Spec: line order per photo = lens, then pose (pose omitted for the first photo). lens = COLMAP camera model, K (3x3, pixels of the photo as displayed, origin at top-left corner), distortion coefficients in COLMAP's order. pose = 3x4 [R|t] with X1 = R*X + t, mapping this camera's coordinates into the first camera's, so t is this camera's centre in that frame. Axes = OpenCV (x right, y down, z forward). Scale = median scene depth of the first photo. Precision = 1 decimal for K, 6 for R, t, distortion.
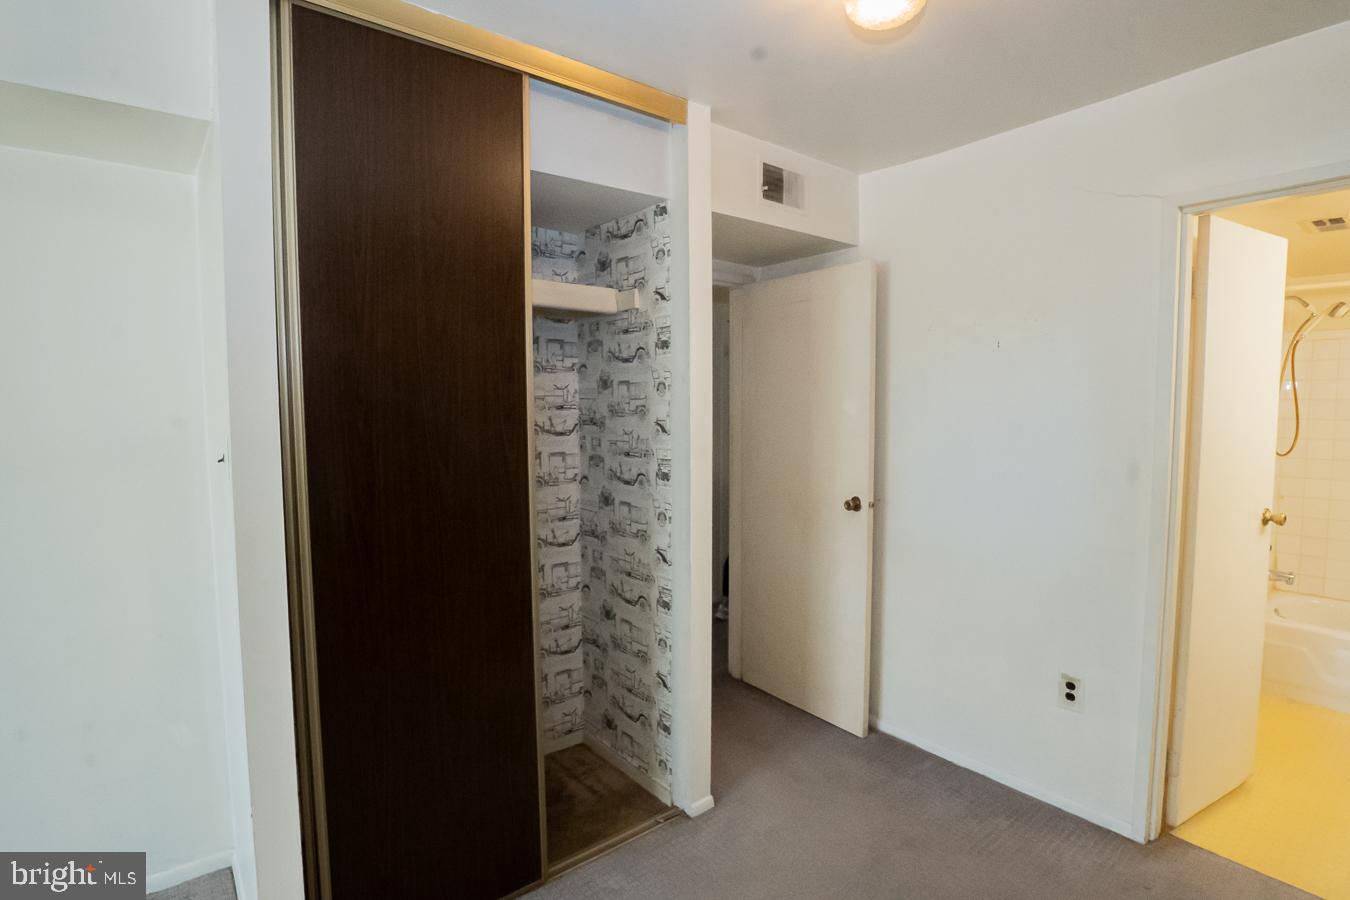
lens RADIAL K [[663.6, 0, 675.0], [0, 663.6, 450.0], [0, 0, 1]] dist [-0.024116, 0.000301]
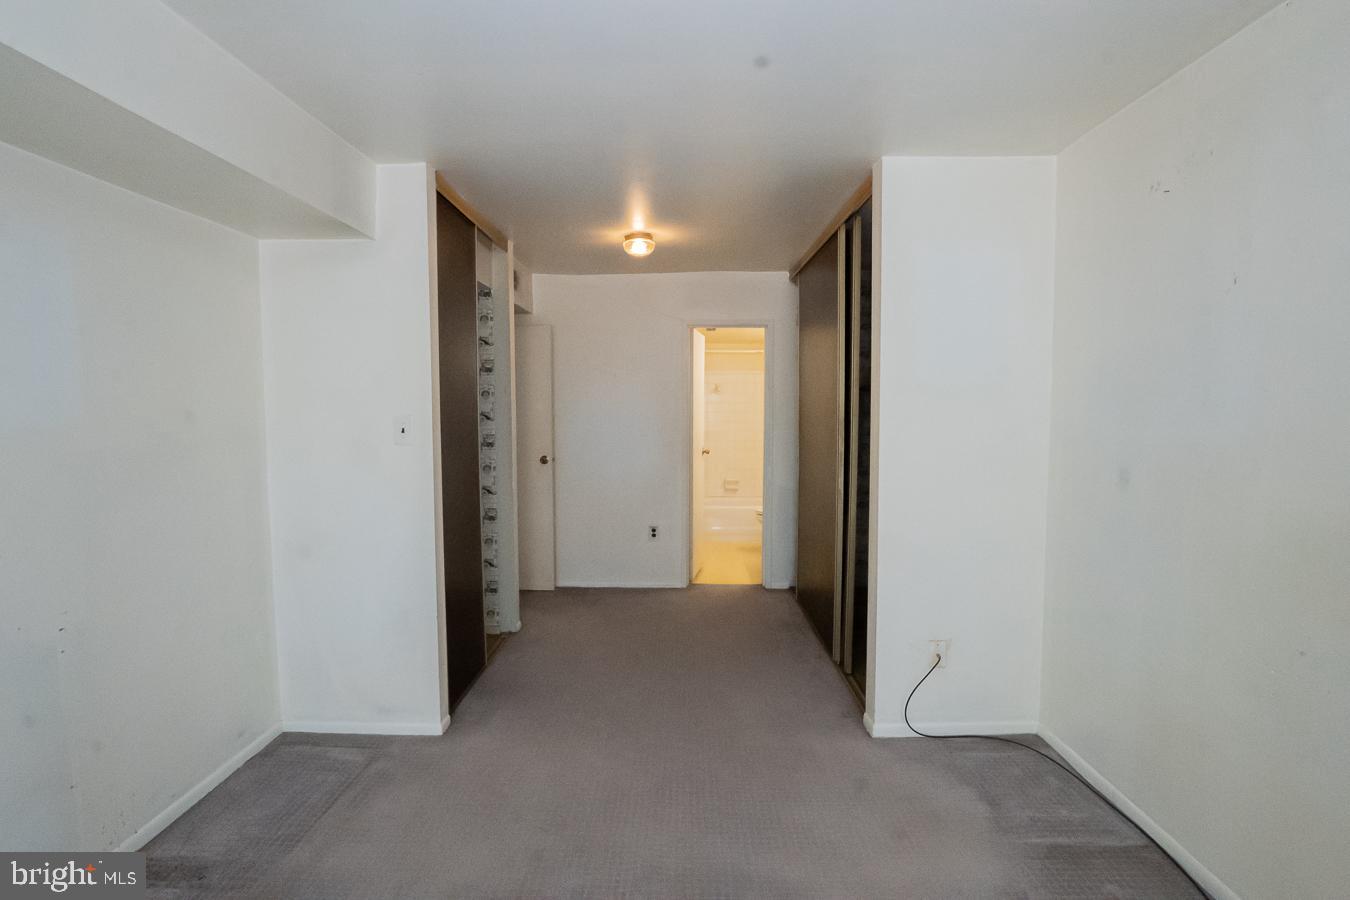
lens RADIAL K [[663.6, 0, 675.0], [0, 663.6, 450.0], [0, 0, 1]] dist [-0.024116, 0.000301]
pose [[0.638601, -0.048319, 0.768020, -1.068055], [0.049637, 0.998535, 0.021549, 0.041963], [-0.767936, 0.024361, 0.640064, -0.504986]]
